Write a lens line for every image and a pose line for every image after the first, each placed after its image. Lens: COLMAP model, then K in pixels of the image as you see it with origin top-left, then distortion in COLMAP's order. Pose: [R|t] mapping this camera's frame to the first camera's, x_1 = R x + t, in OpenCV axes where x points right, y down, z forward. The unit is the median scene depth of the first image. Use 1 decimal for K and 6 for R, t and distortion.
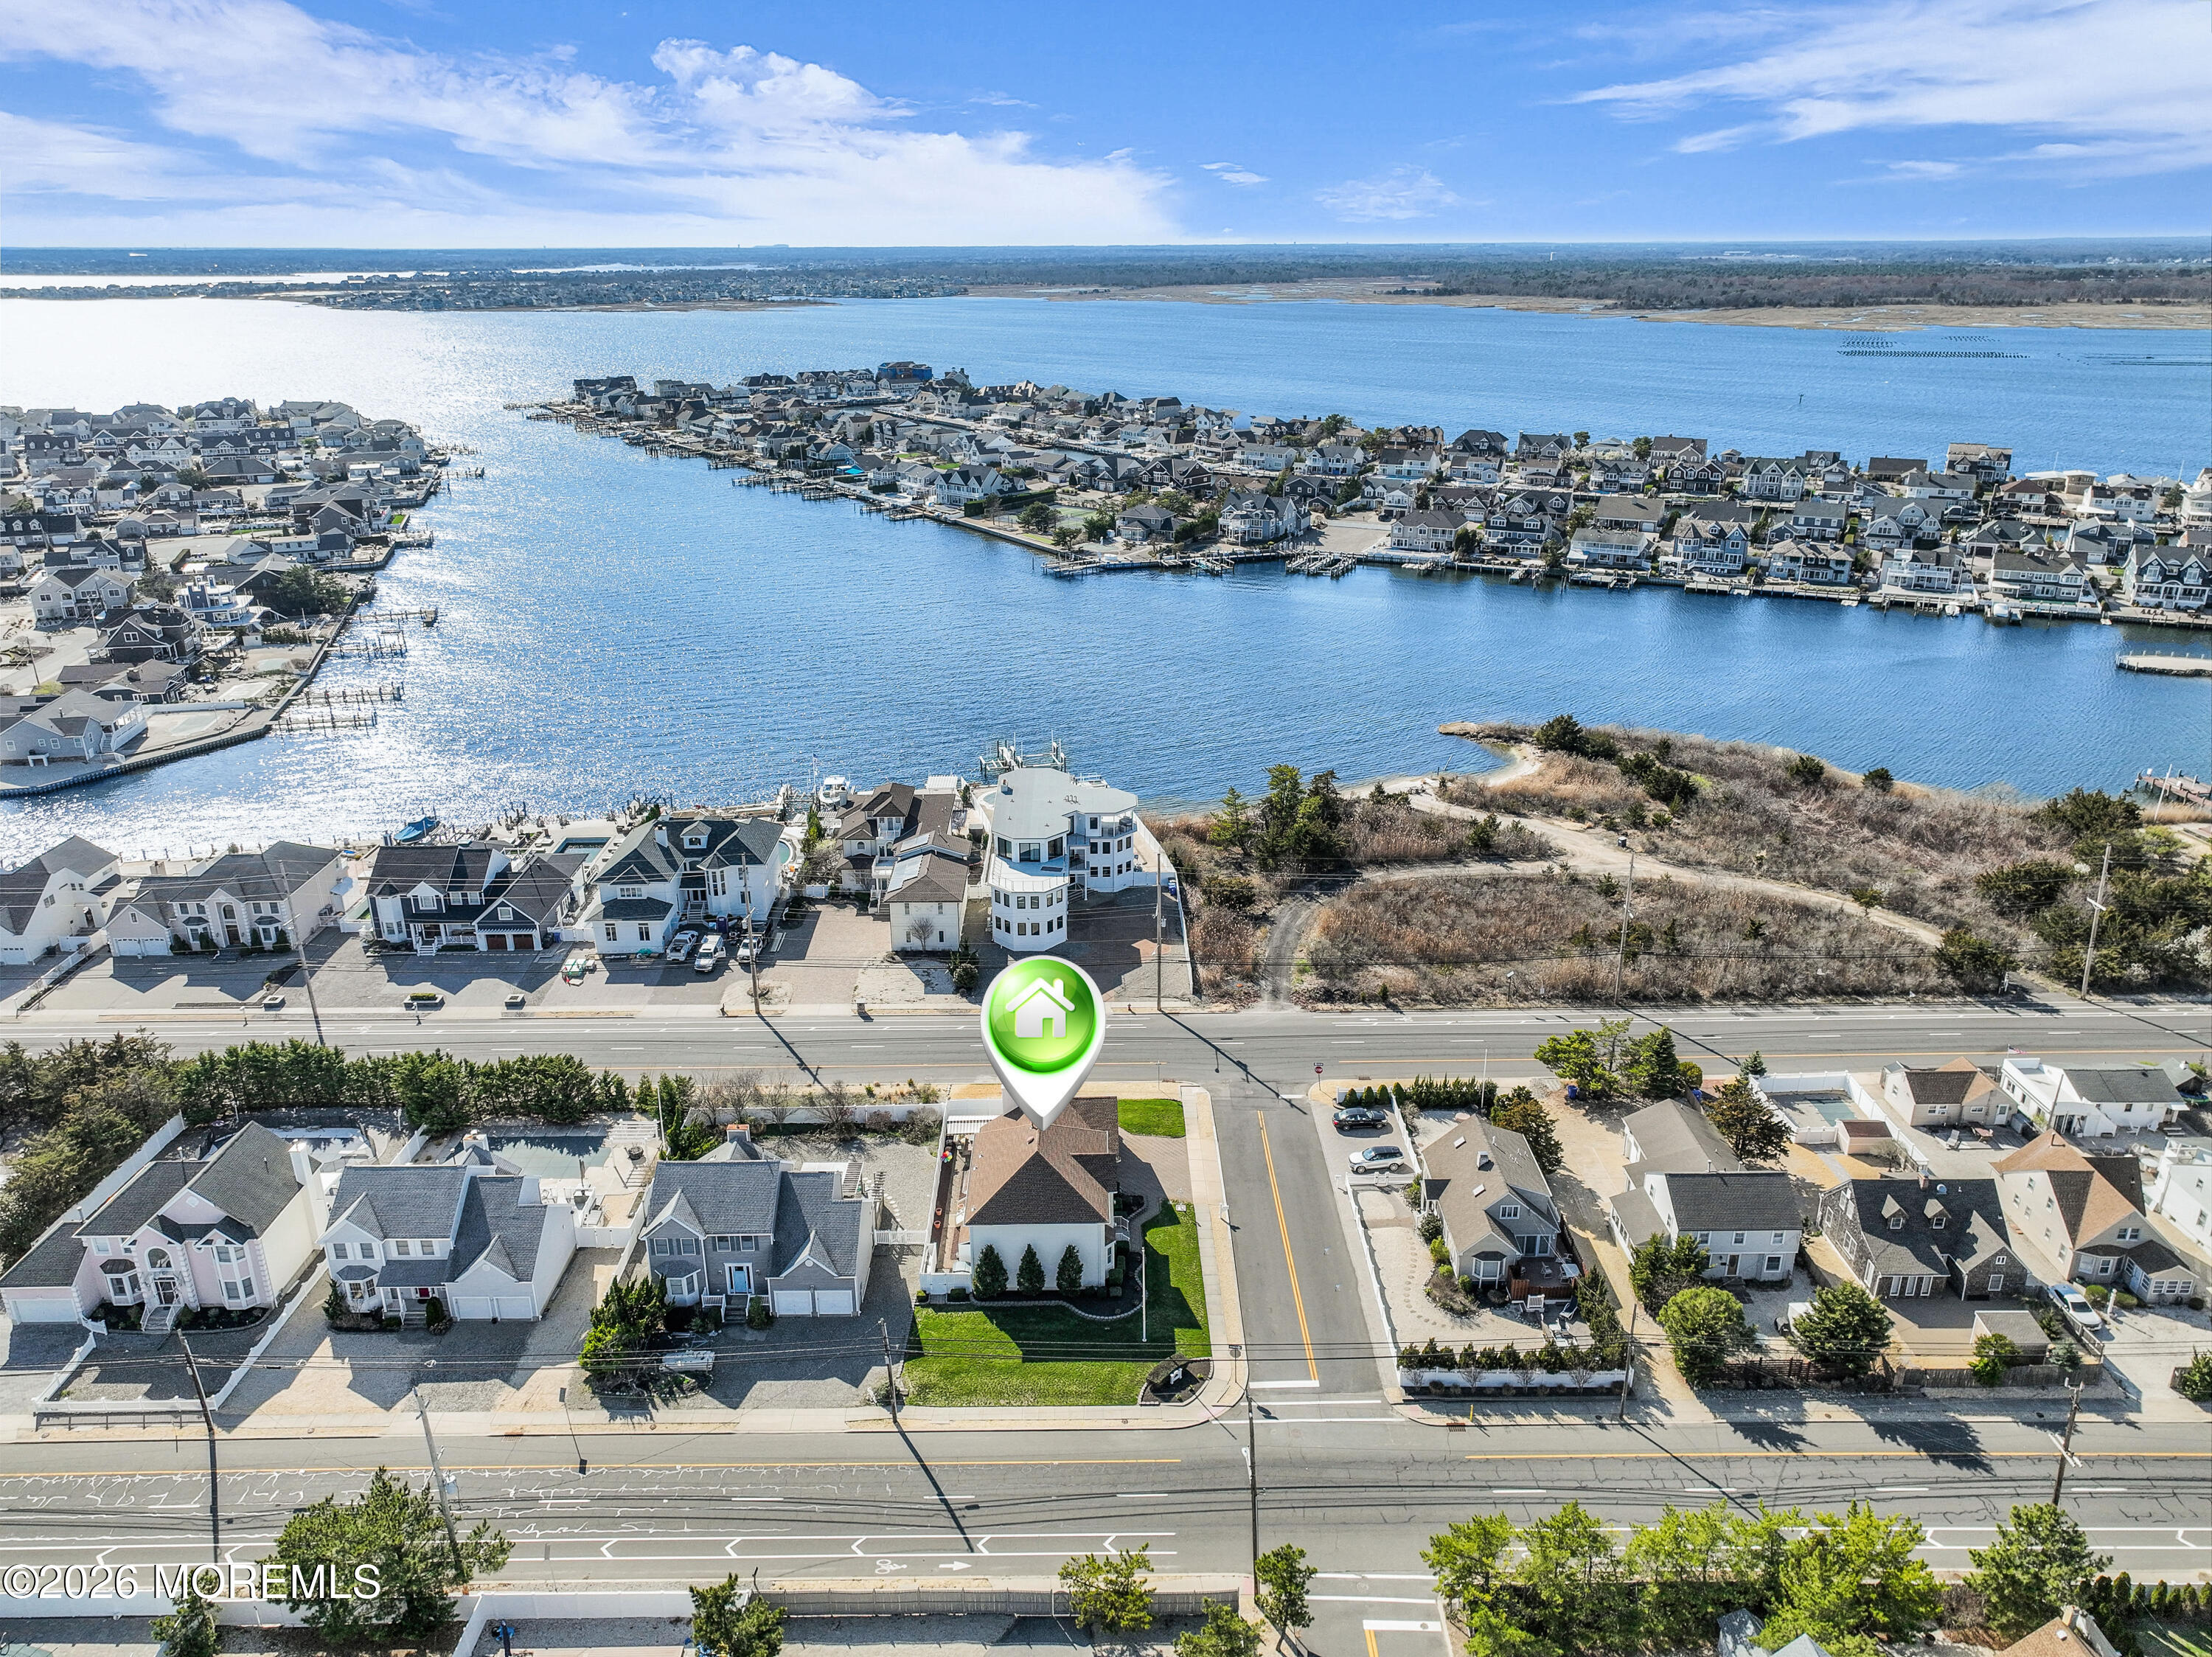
lens RADIAL K [[1550.9, 0, 1113.9], [0, 1550.9, 829.6], [0, 0, 1]] dist [0.001138, 0.009932]
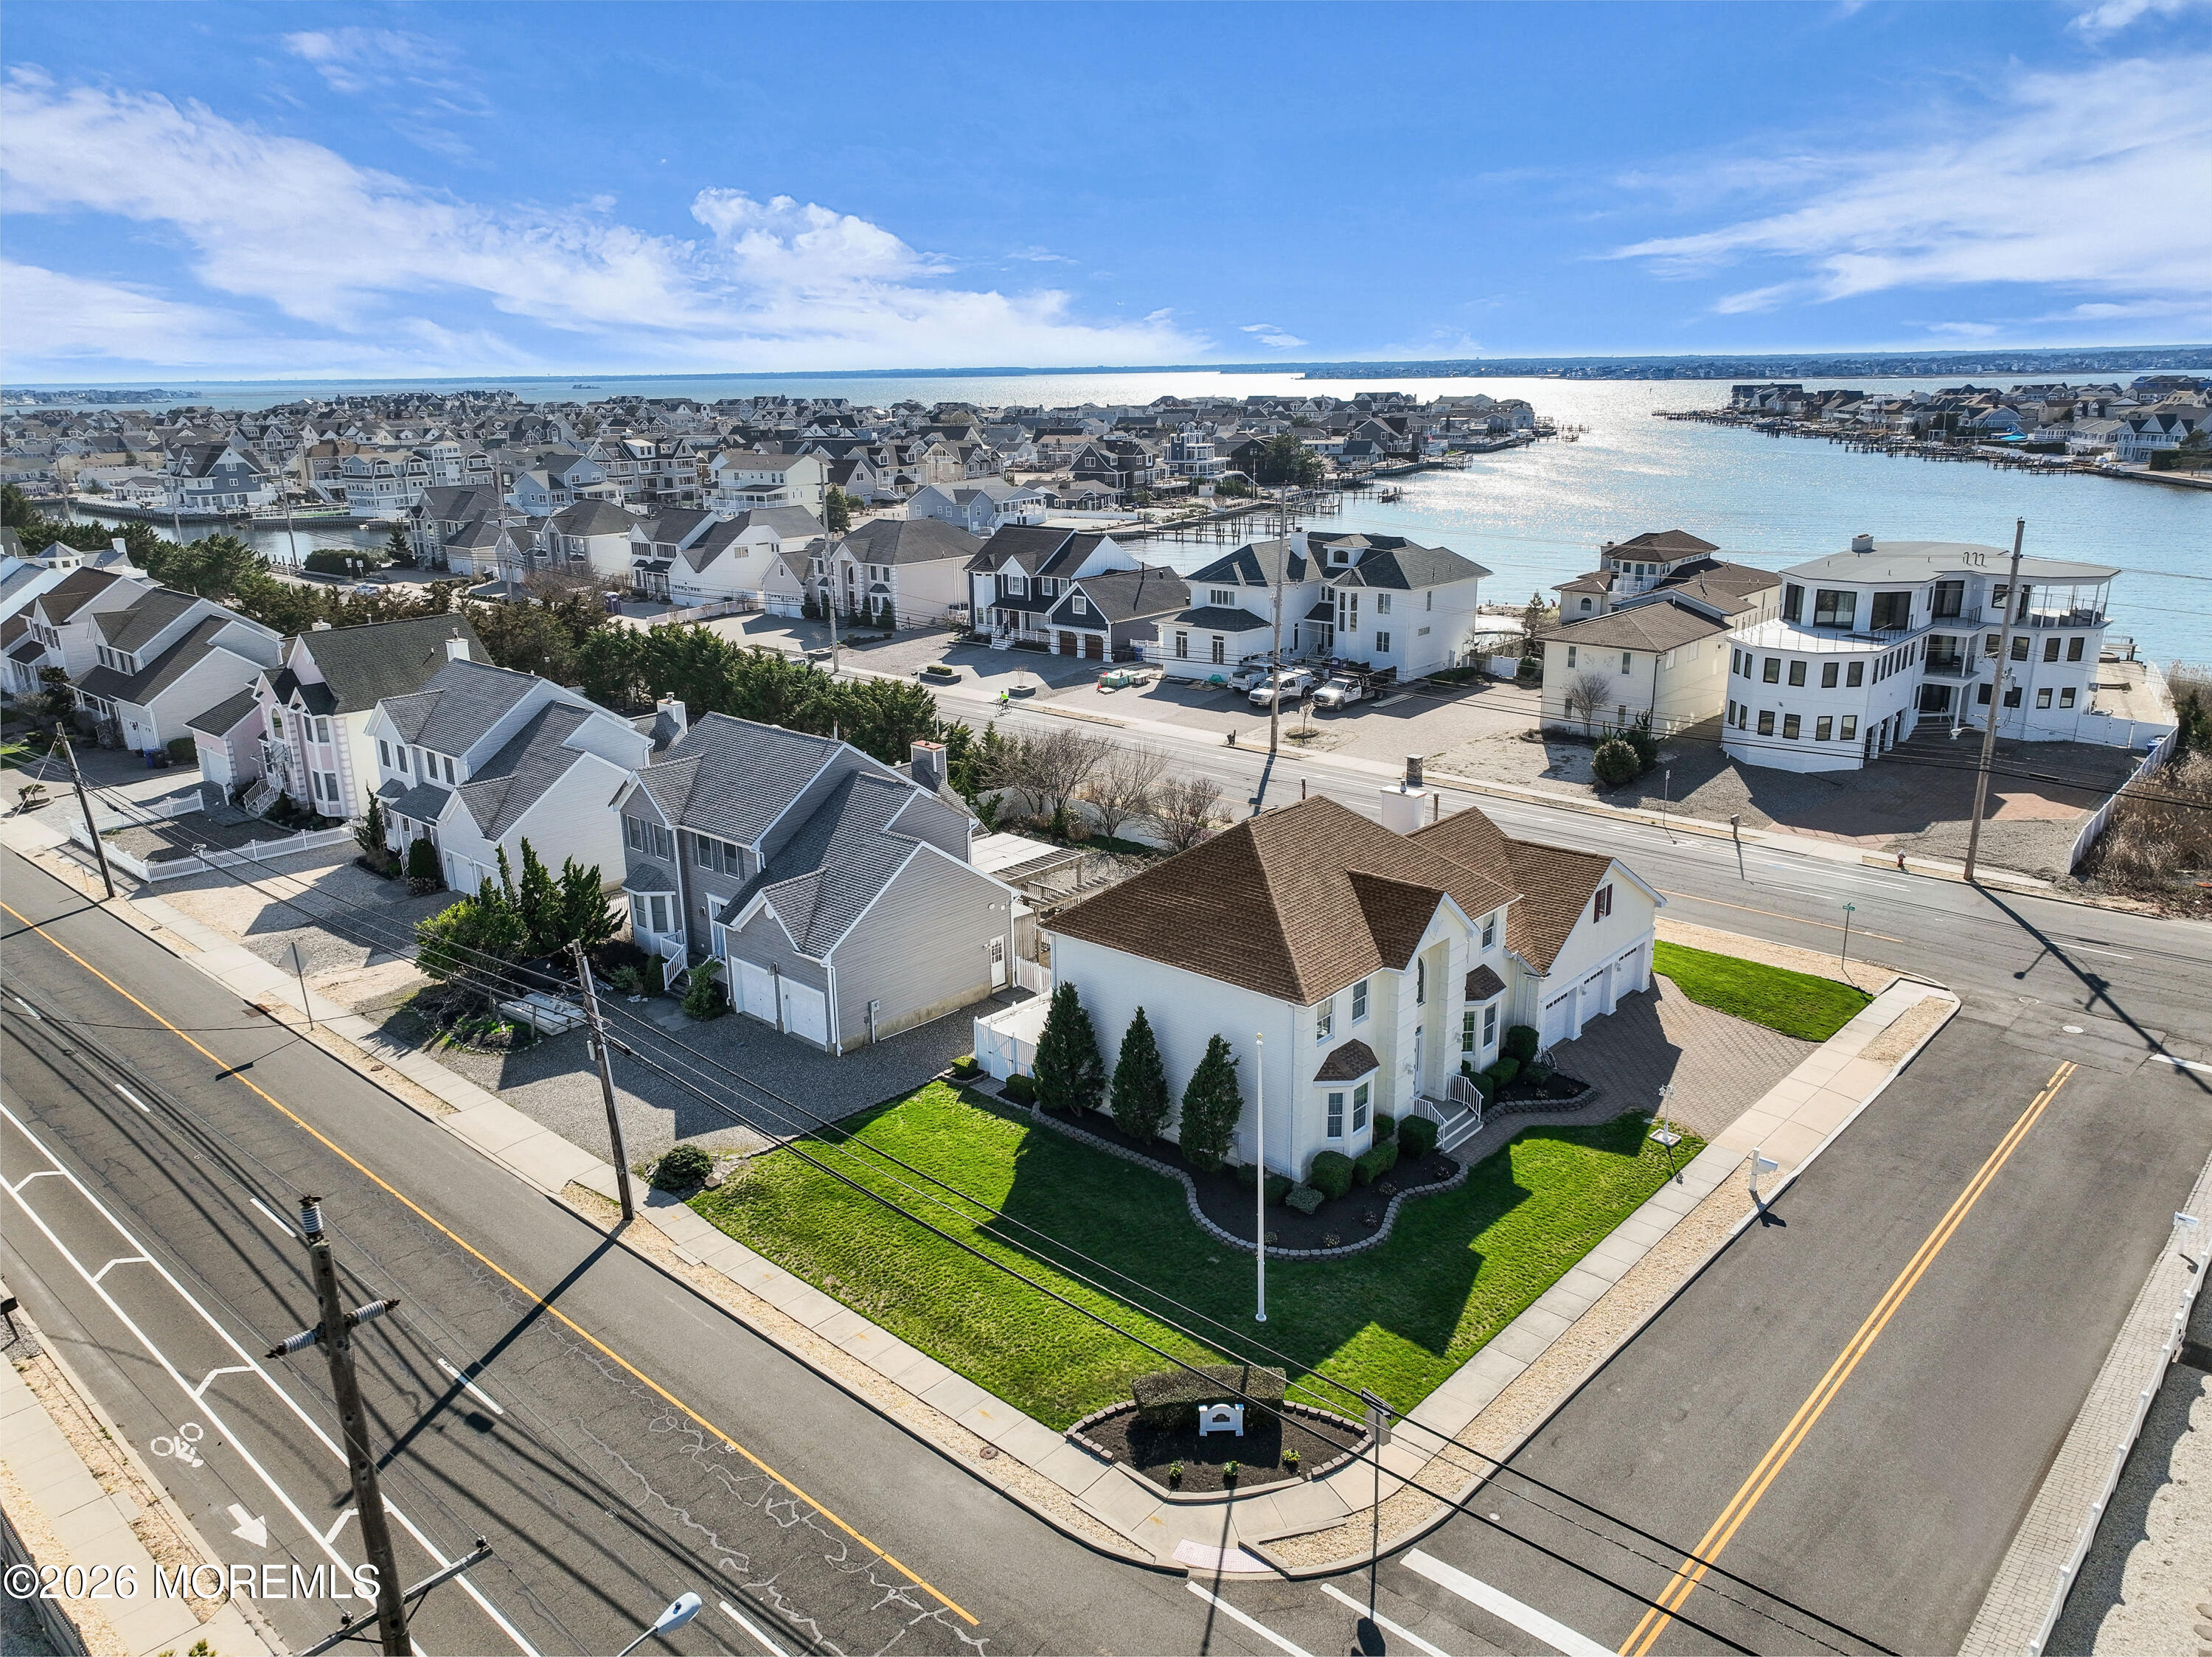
lens RADIAL K [[1550.9, 0, 1110.7], [0, 1550.9, 835.8], [0, 0, 1]] dist [0.001138, 0.009932]
pose [[0.735438, 0.186231, -0.651497, 0.080065], [-0.225733, 0.973904, 0.023575, 0.085006], [0.638886, 0.129727, 0.758285, 0.266880]]
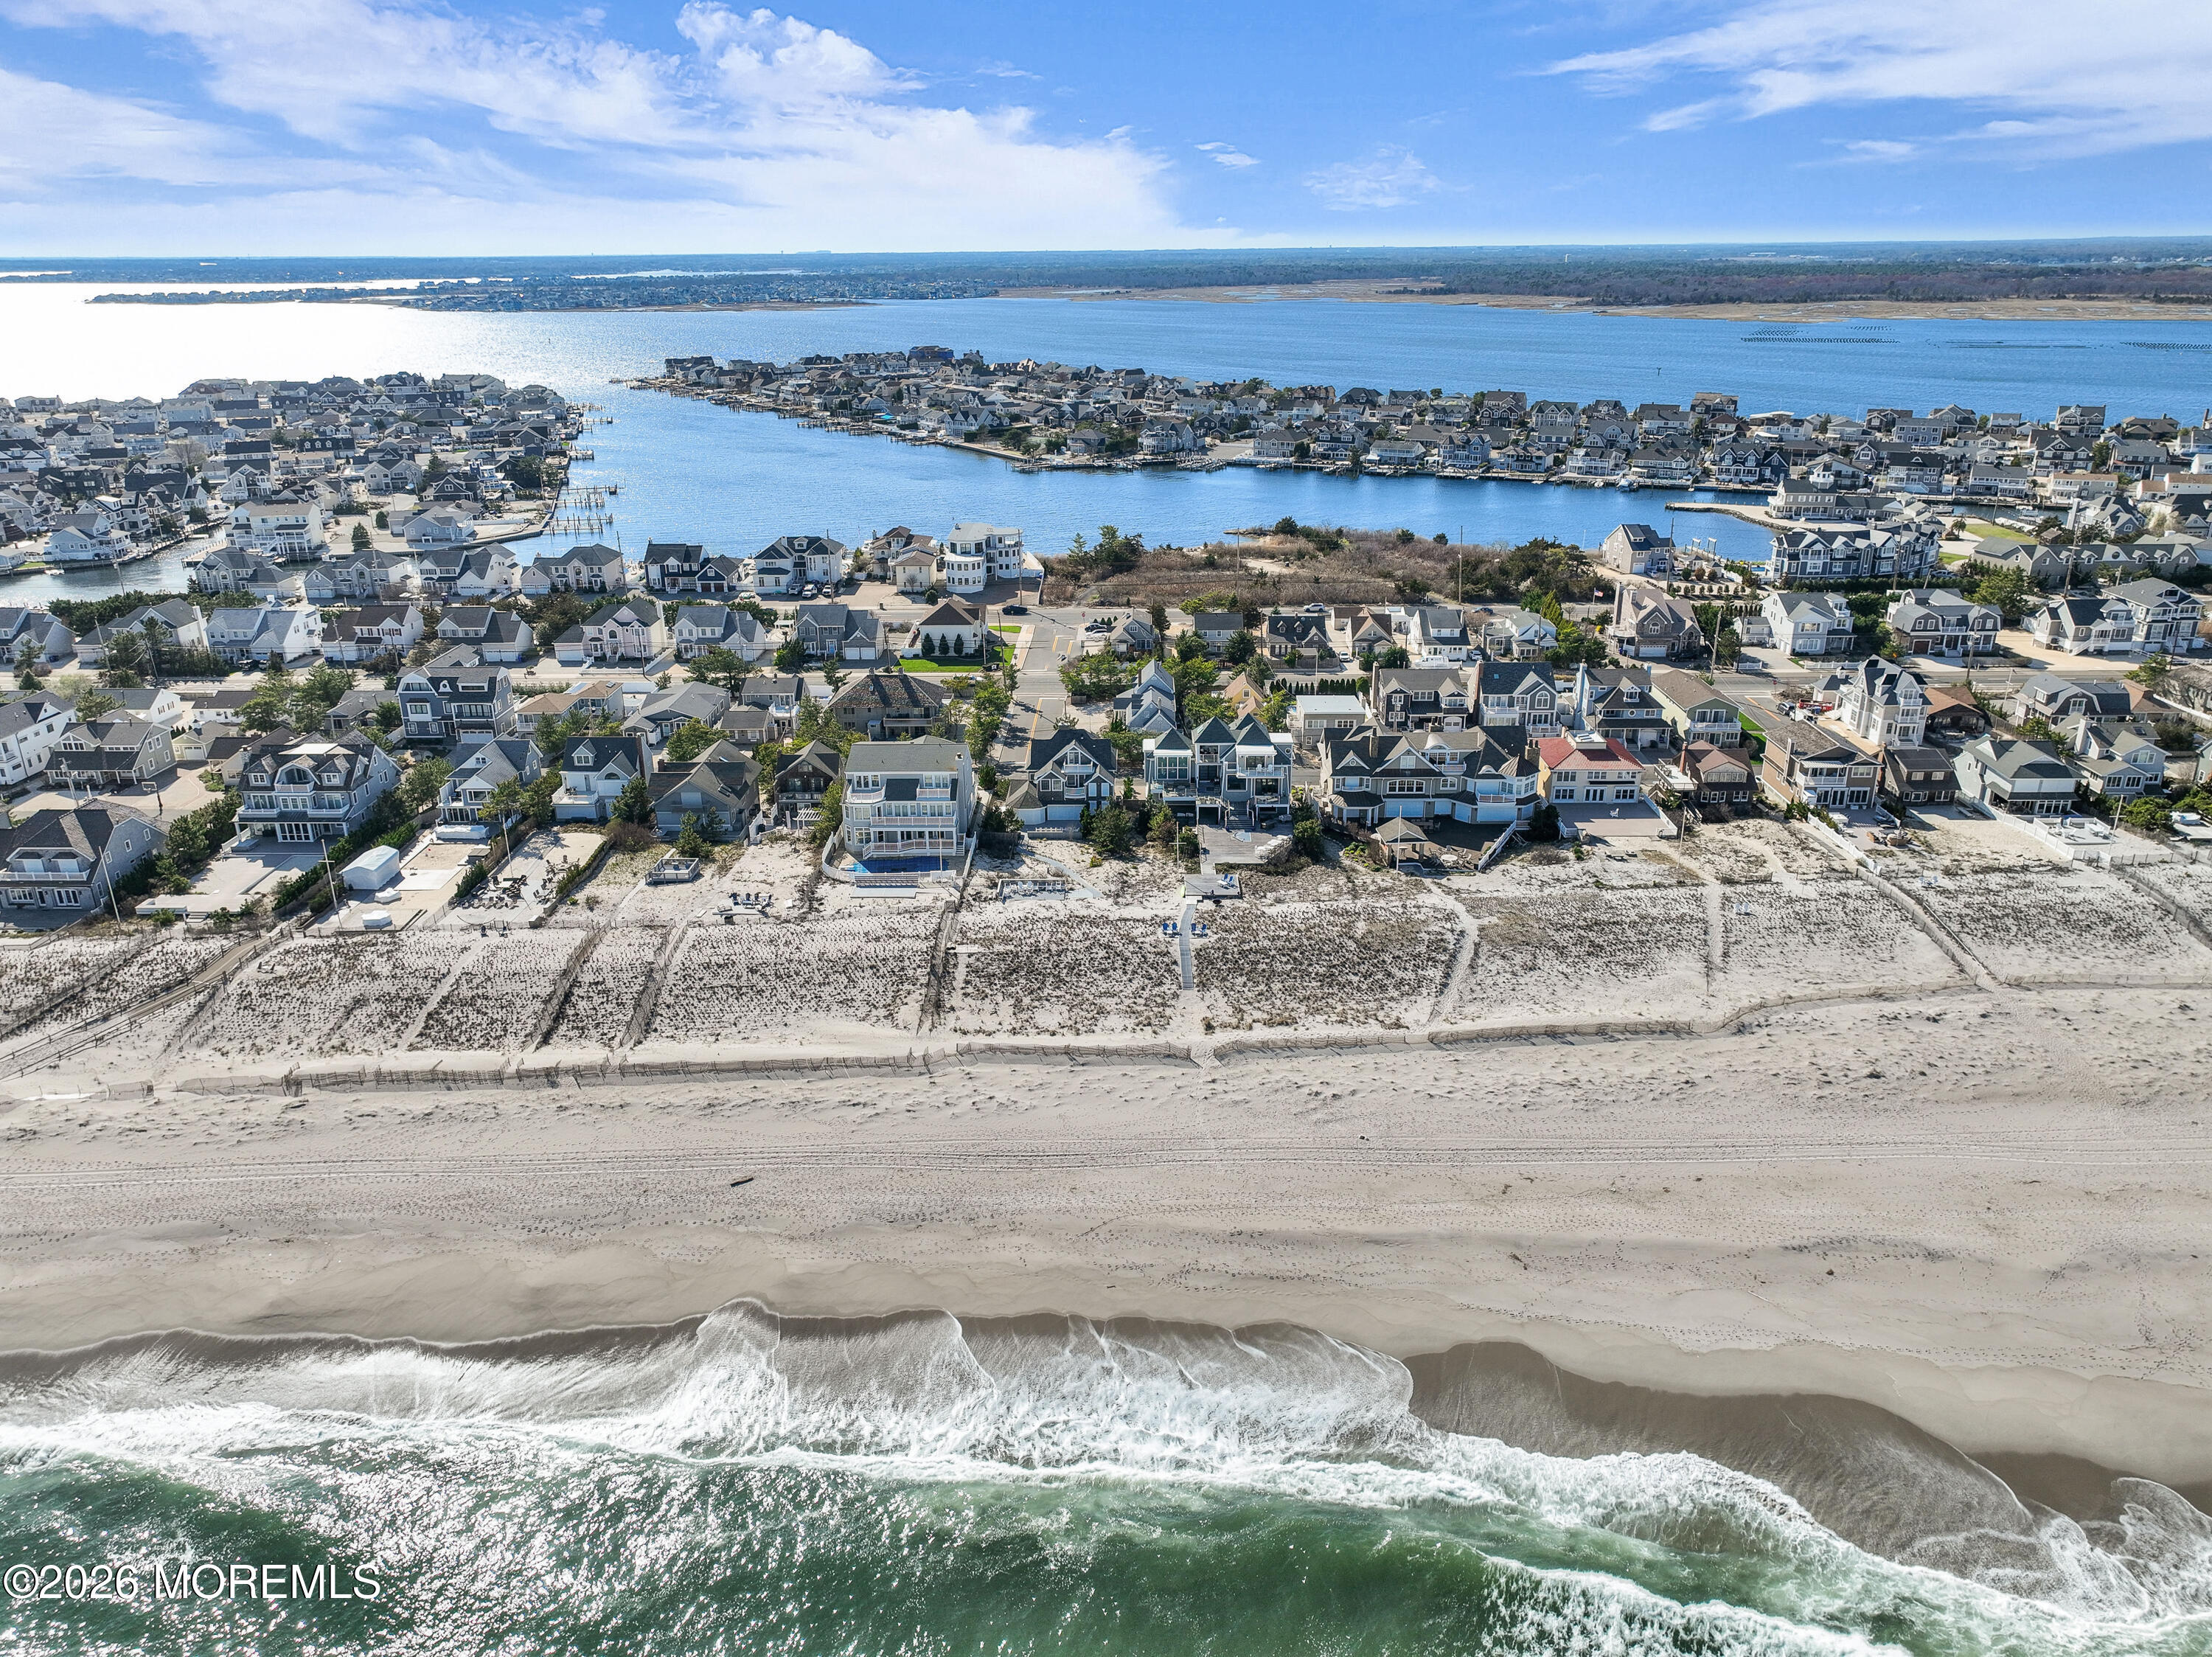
lens RADIAL K [[1550.9, 0, 1119.8], [0, 1550.9, 822.0], [0, 0, 1]] dist [0.001138, 0.009932]
pose [[0.999780, 0.002730, -0.020789, 0.117243], [-0.002872, 0.999973, -0.006783, 0.237565], [0.020770, 0.006841, 0.999761, -0.627490]]
